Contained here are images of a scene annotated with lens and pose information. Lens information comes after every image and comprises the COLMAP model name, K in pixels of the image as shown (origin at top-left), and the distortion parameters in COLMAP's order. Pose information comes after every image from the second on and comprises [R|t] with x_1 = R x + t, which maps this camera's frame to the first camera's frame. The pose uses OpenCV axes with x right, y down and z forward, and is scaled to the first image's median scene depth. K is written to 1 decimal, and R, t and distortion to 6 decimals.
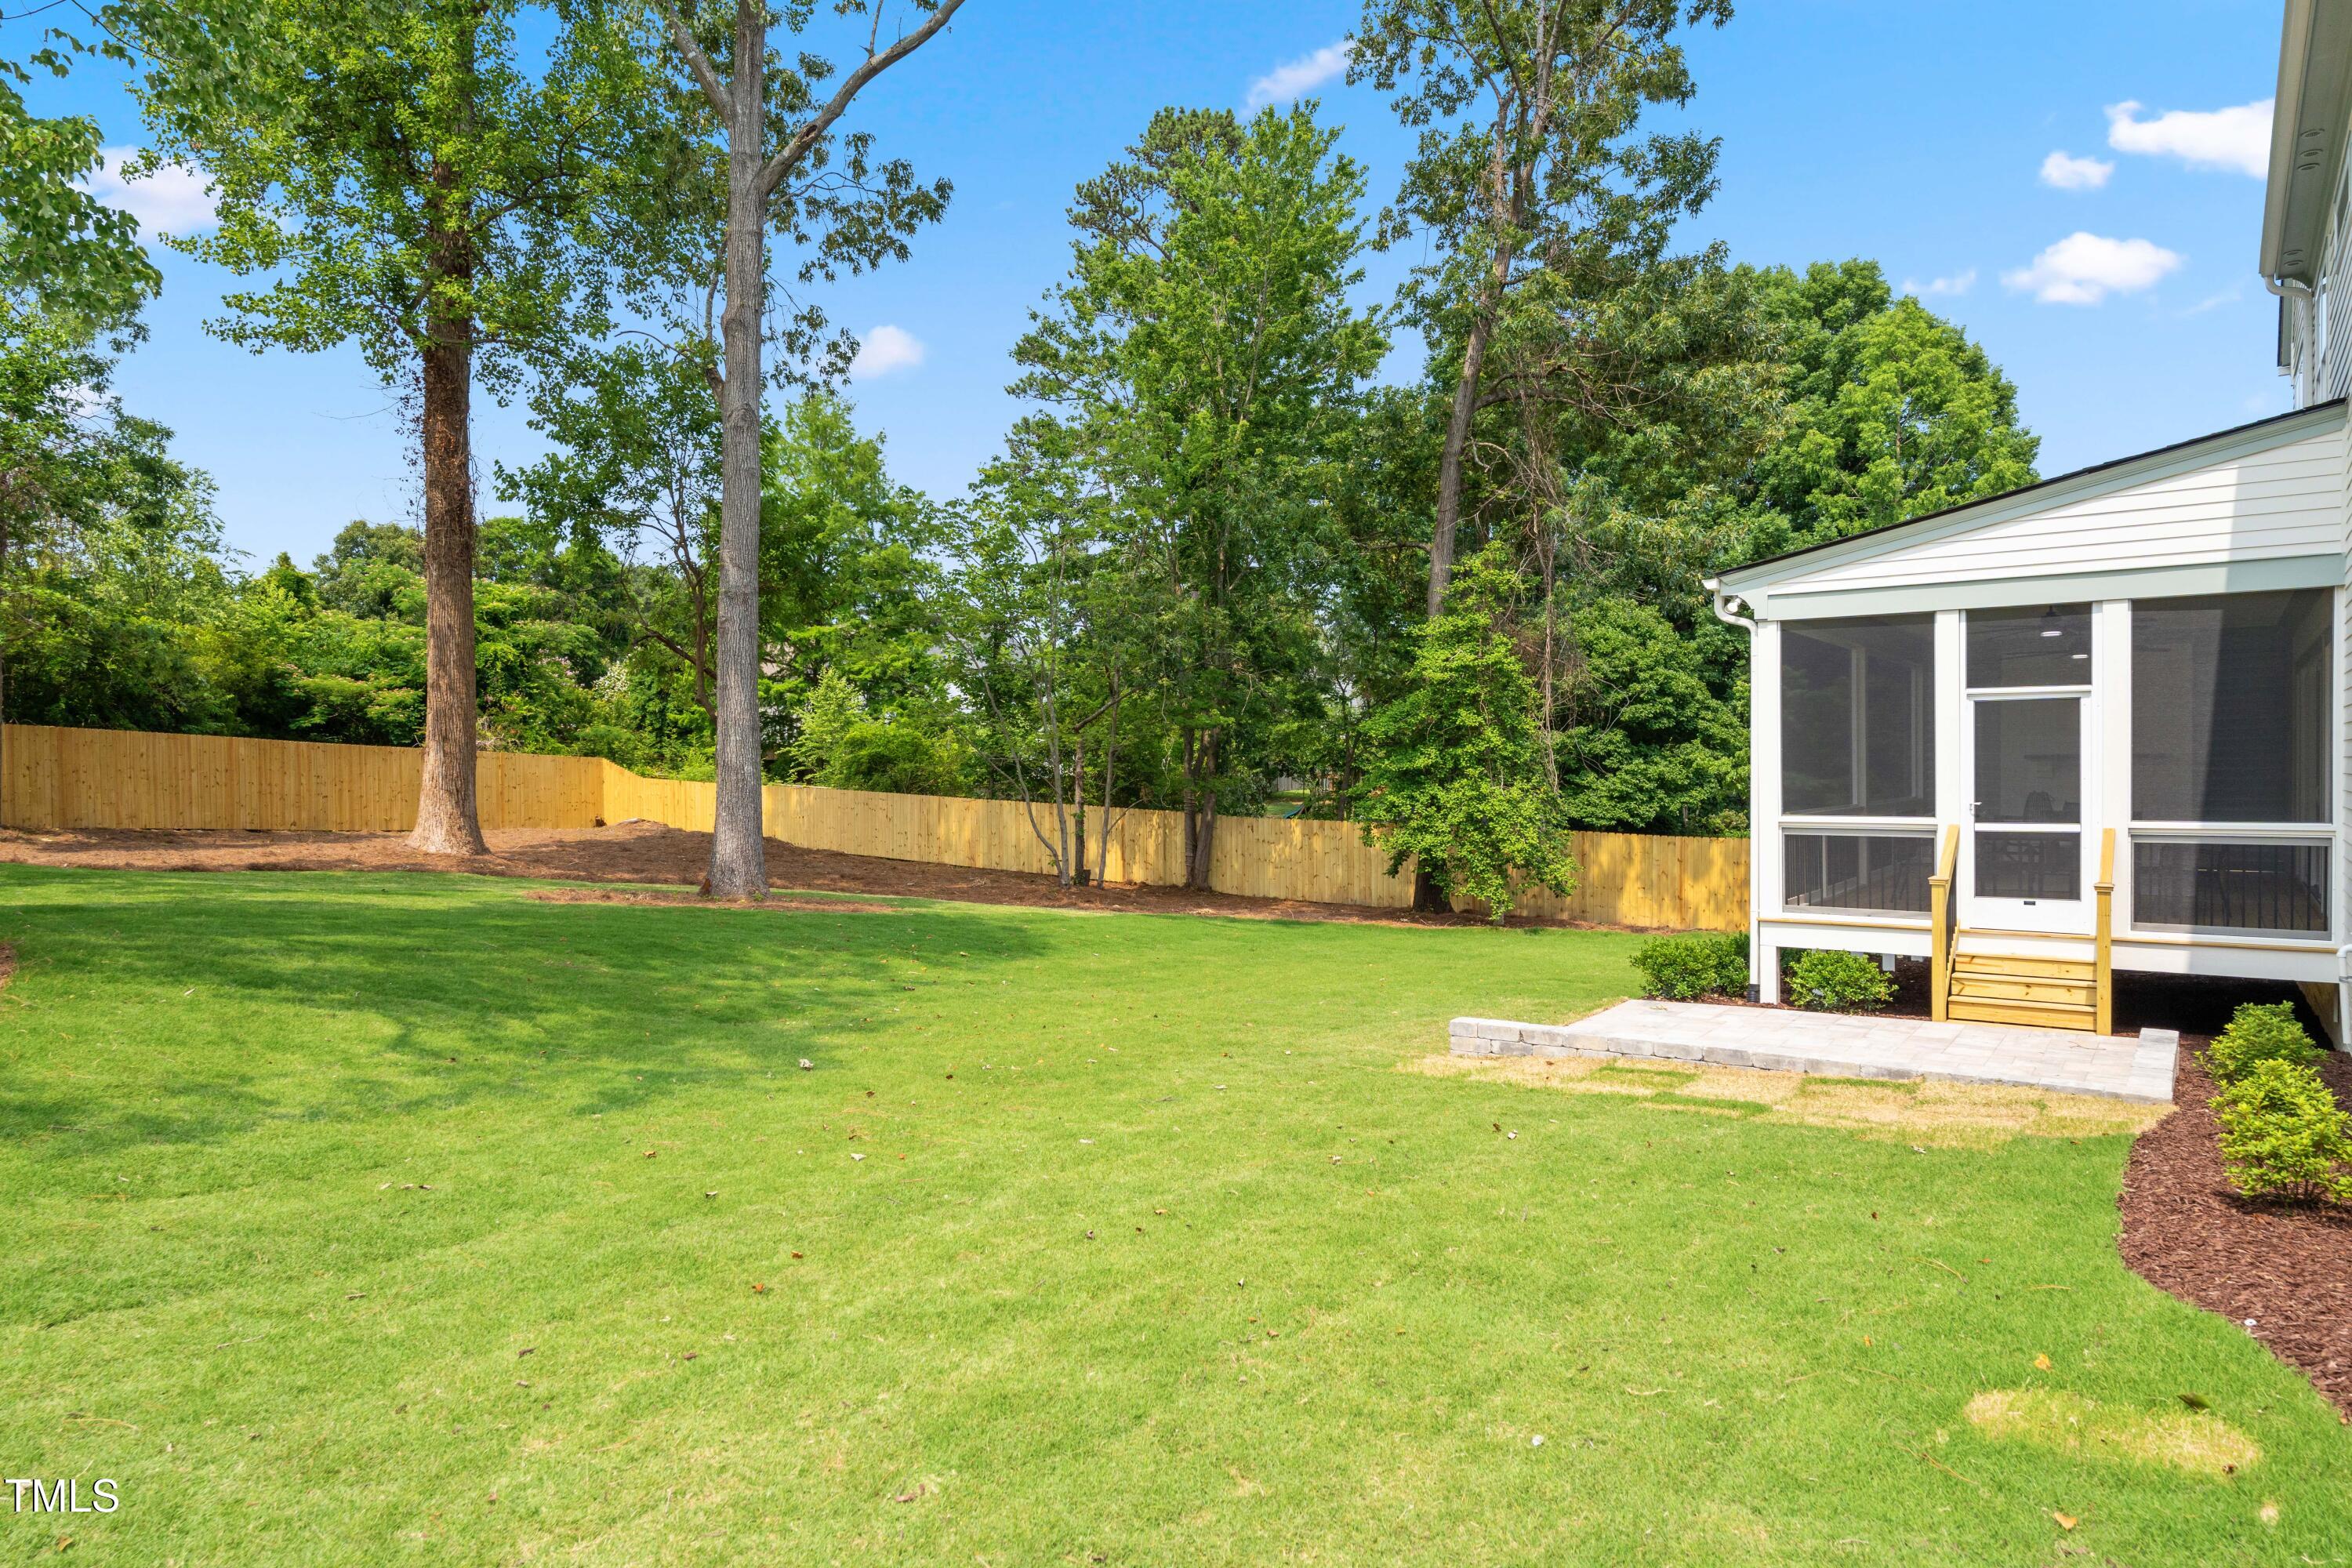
lens RADIAL K [[1438.0, 0, 1176.8], [0, 1438.0, 792.4], [0, 0, 1]] dist [-0.005514, 0.002152]
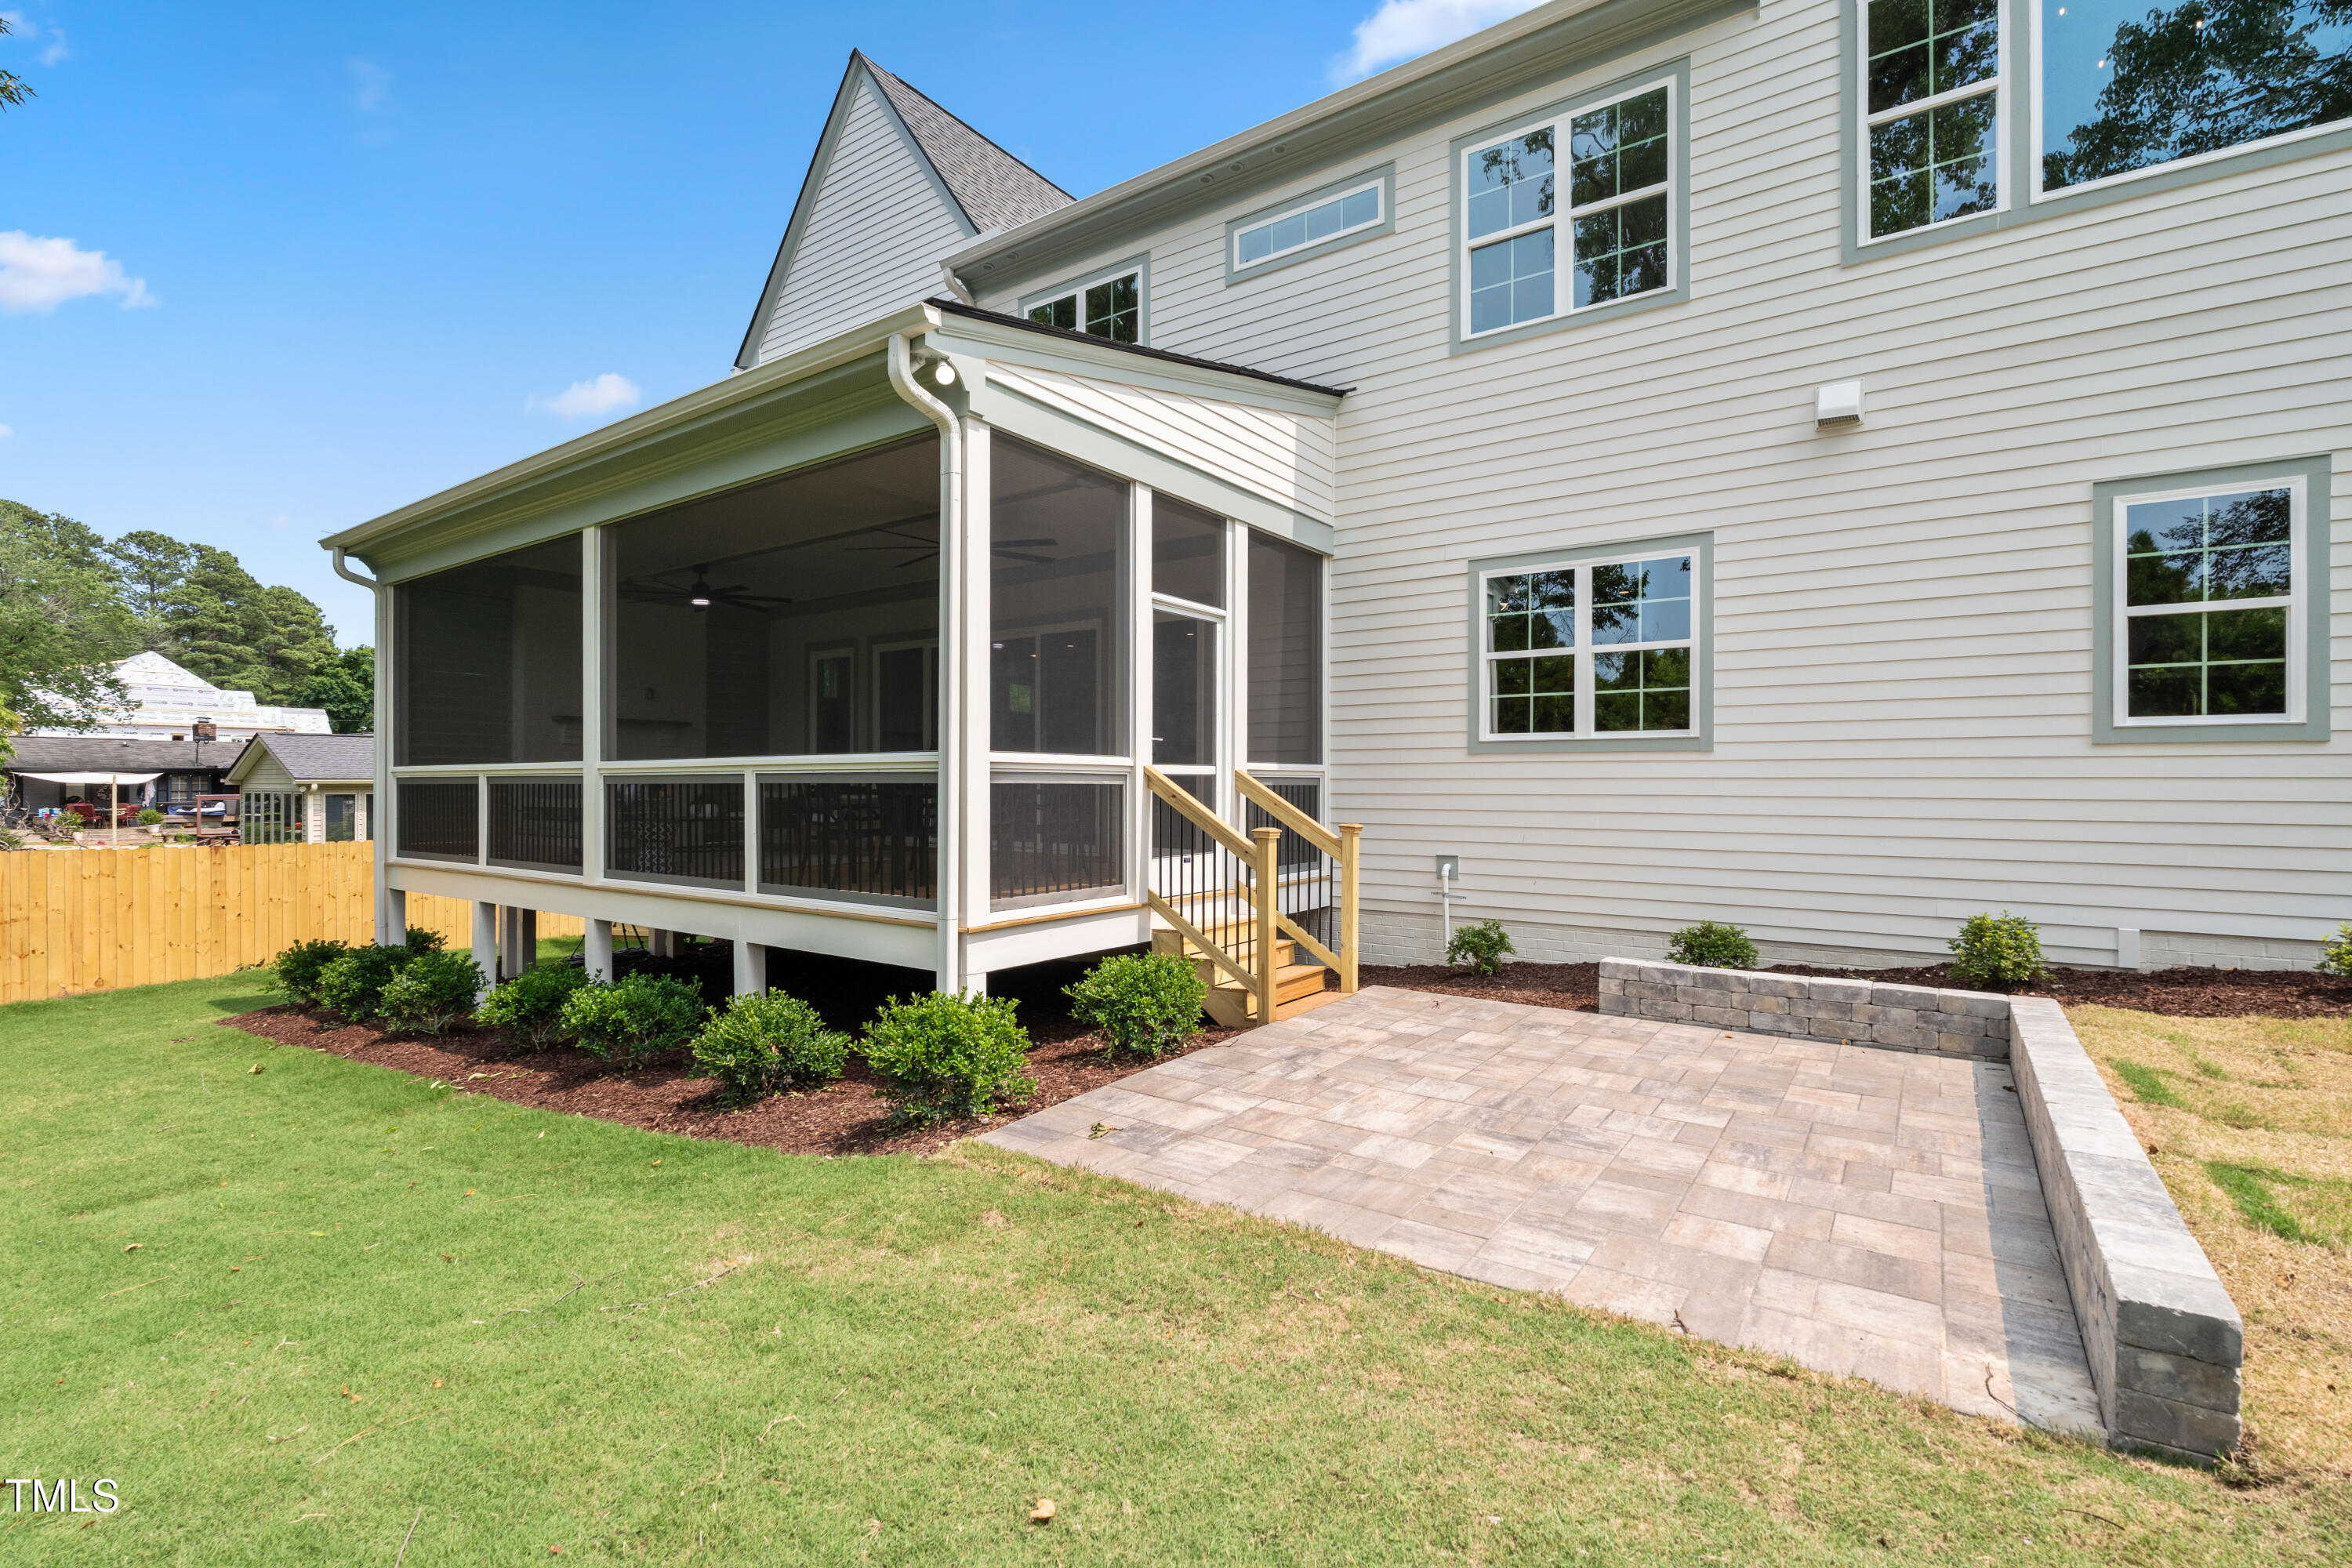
lens RADIAL K [[1059.4, 0, 1177.4], [0, 1059.4, 775.4], [0, 0, 1]] dist [-0.000837, -0.000007]
pose [[-0.000537, -0.008232, 0.999966, -0.021251], [-0.027989, 0.999574, 0.008214, 0.022155], [-0.999608, -0.027983, -0.000768, 0.995323]]
